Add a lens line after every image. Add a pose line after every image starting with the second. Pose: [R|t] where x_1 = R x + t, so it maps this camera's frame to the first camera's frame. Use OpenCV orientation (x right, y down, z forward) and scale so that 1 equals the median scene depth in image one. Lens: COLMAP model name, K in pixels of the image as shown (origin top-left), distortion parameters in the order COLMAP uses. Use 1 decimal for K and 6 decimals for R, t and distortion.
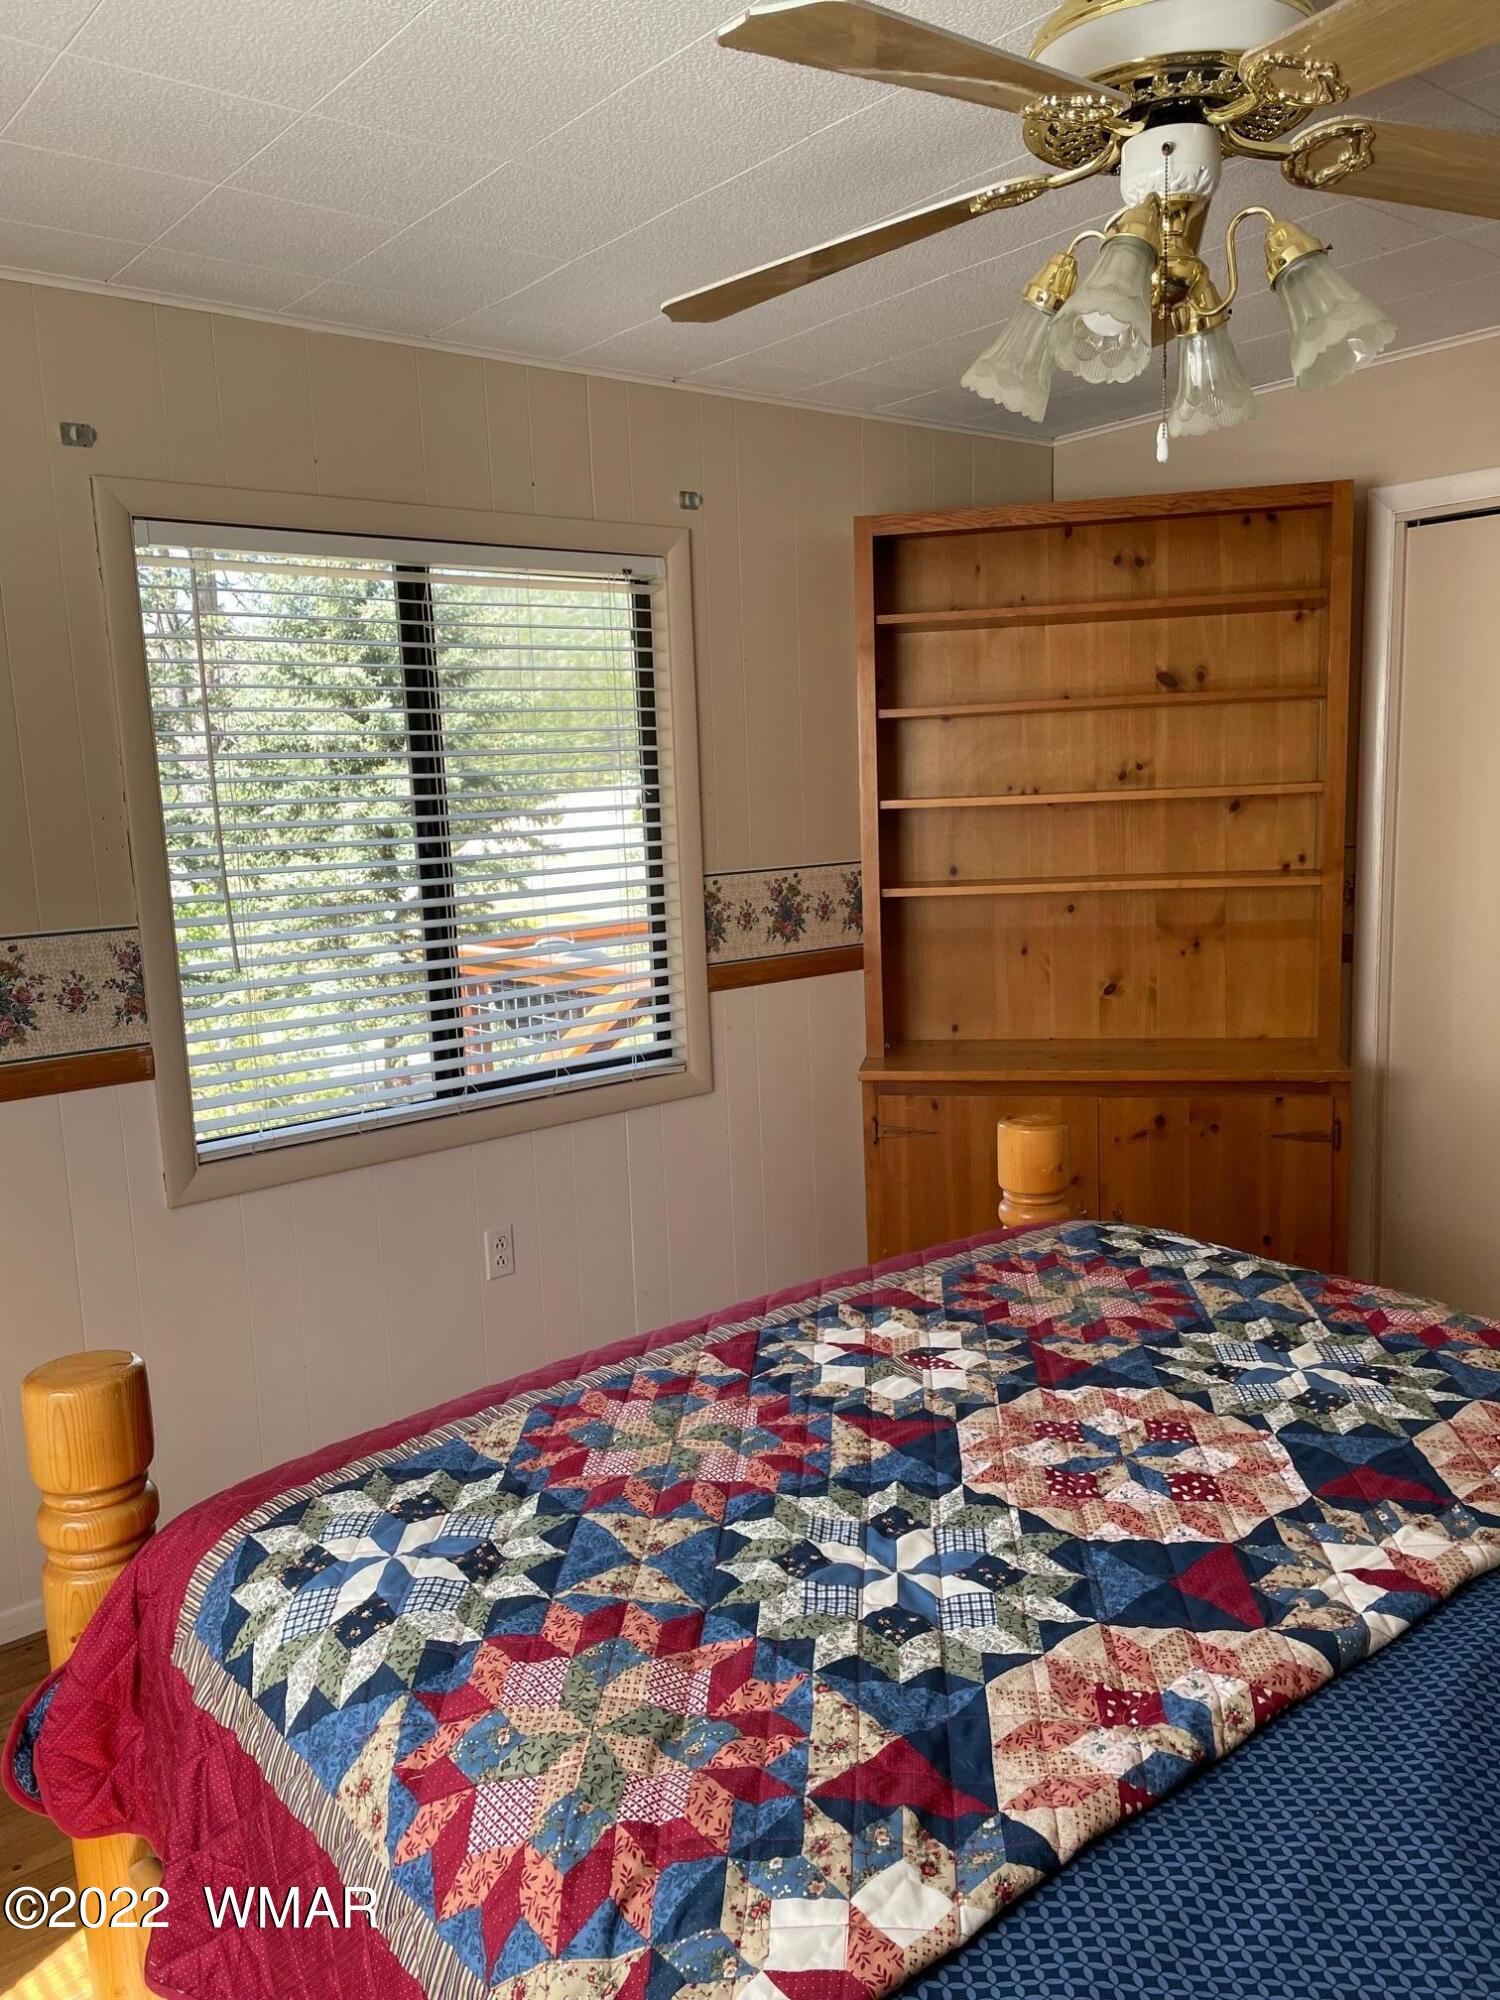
lens RADIAL K [[1512.0, 0, 747.6], [0, 1512.0, 1001.2], [0, 0, 1]] dist [0.064469, -0.065726]
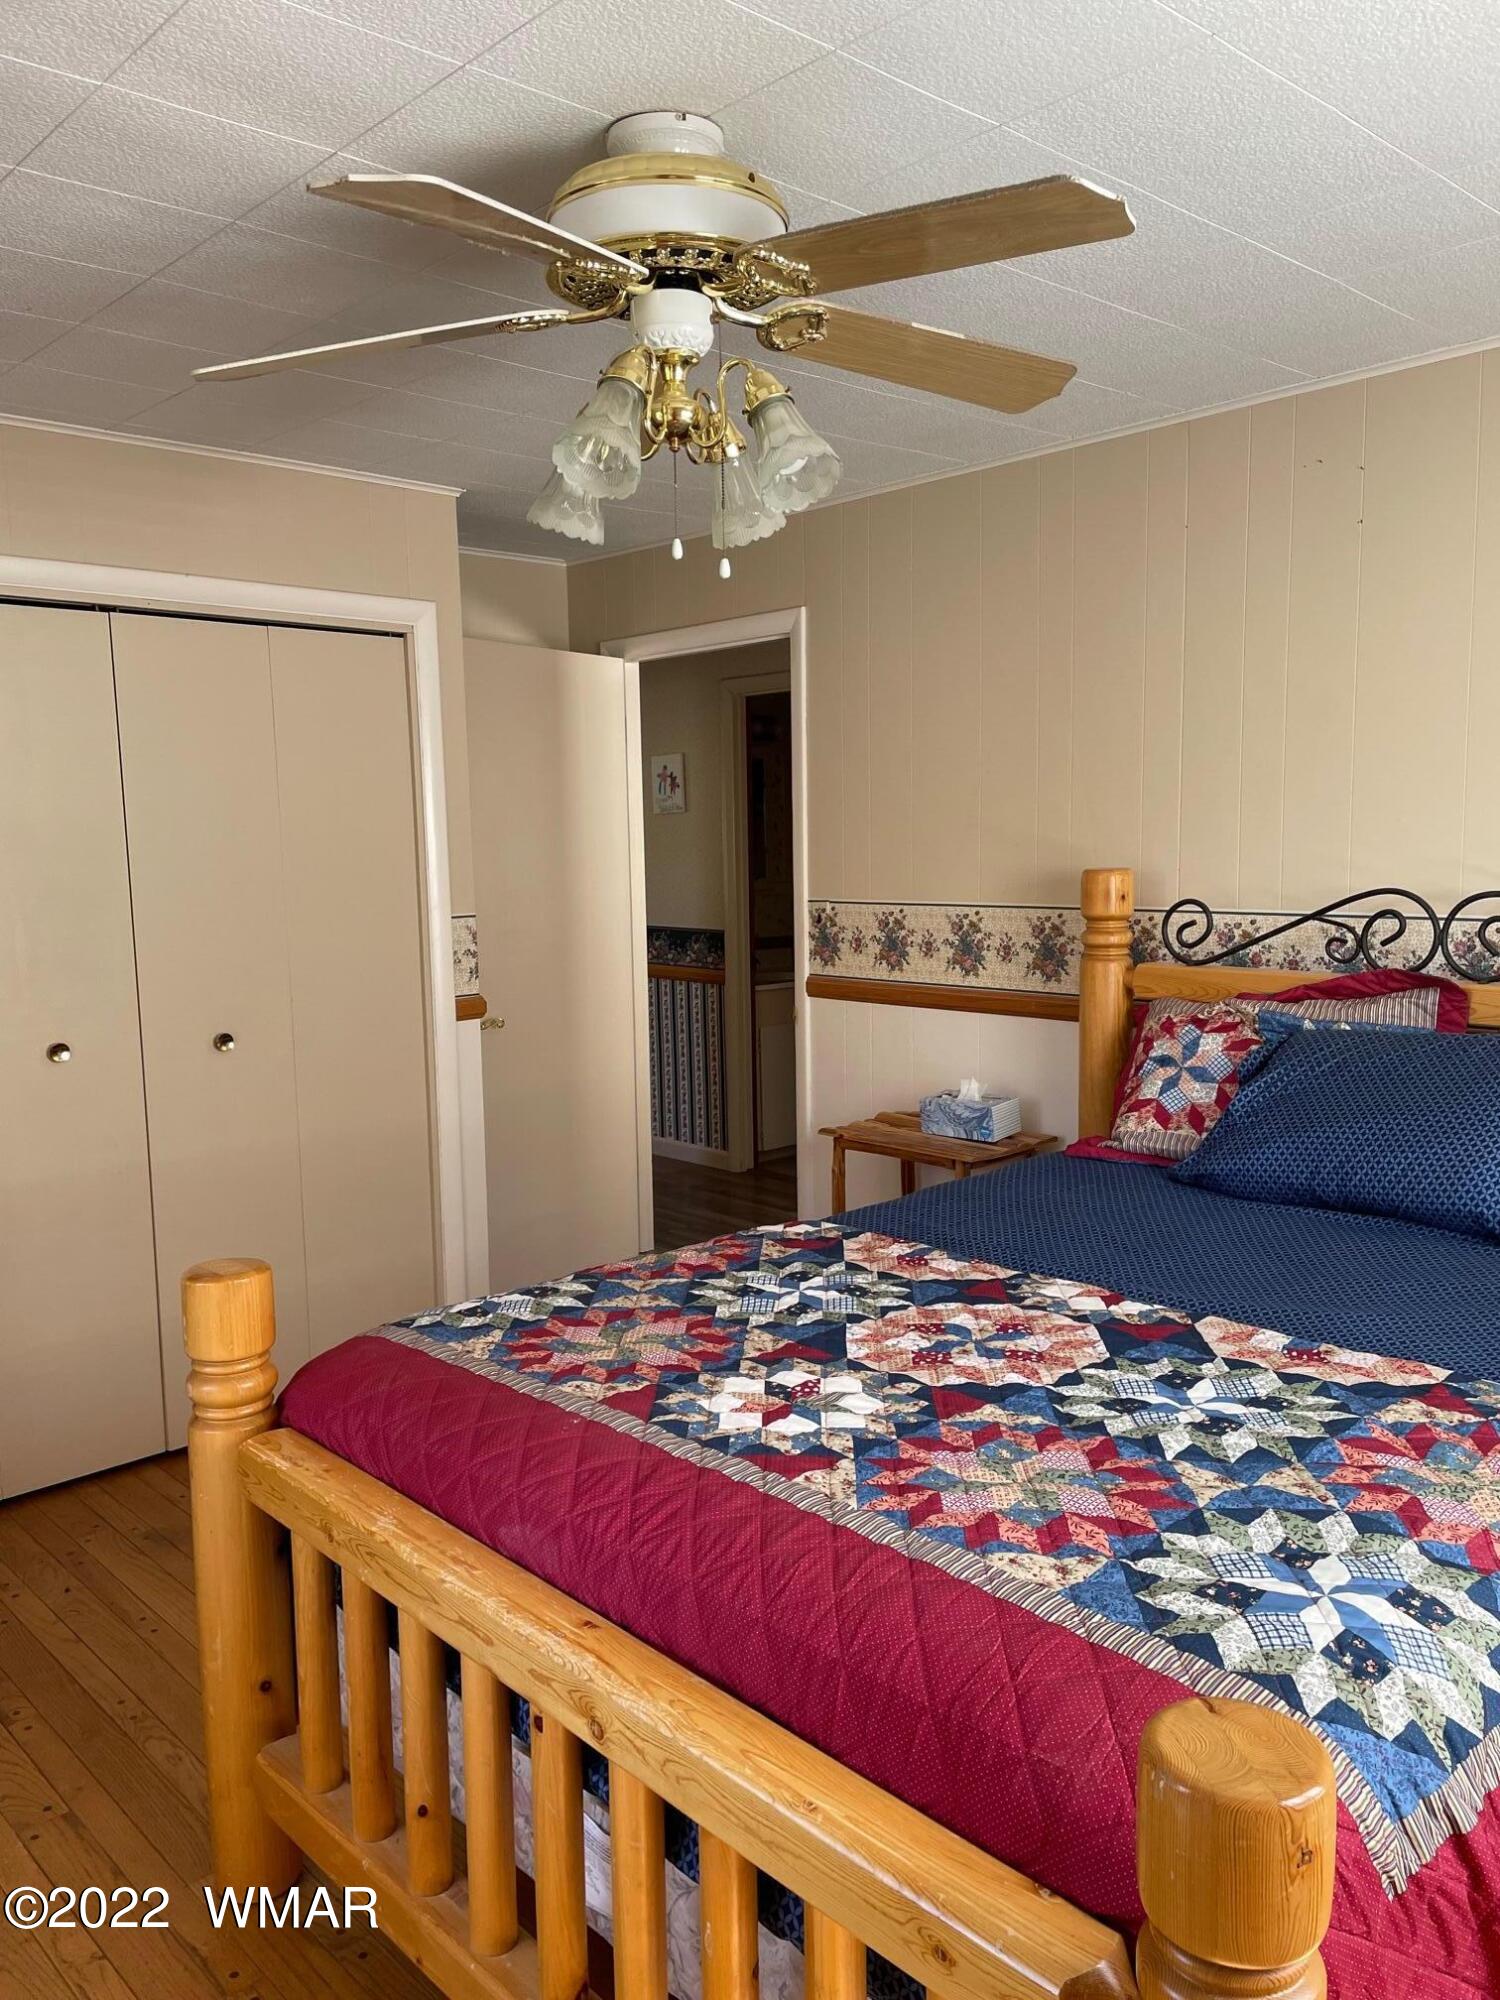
lens RADIAL K [[1512.0, 0, 746.7], [0, 1512.0, 1000.9], [0, 0, 1]] dist [0.064469, -0.065726]
pose [[-0.058373, -0.079901, 0.995092, -0.943874], [0.166981, 0.981967, 0.088643, -0.131098], [-0.984231, 0.171336, -0.043979, 1.092893]]
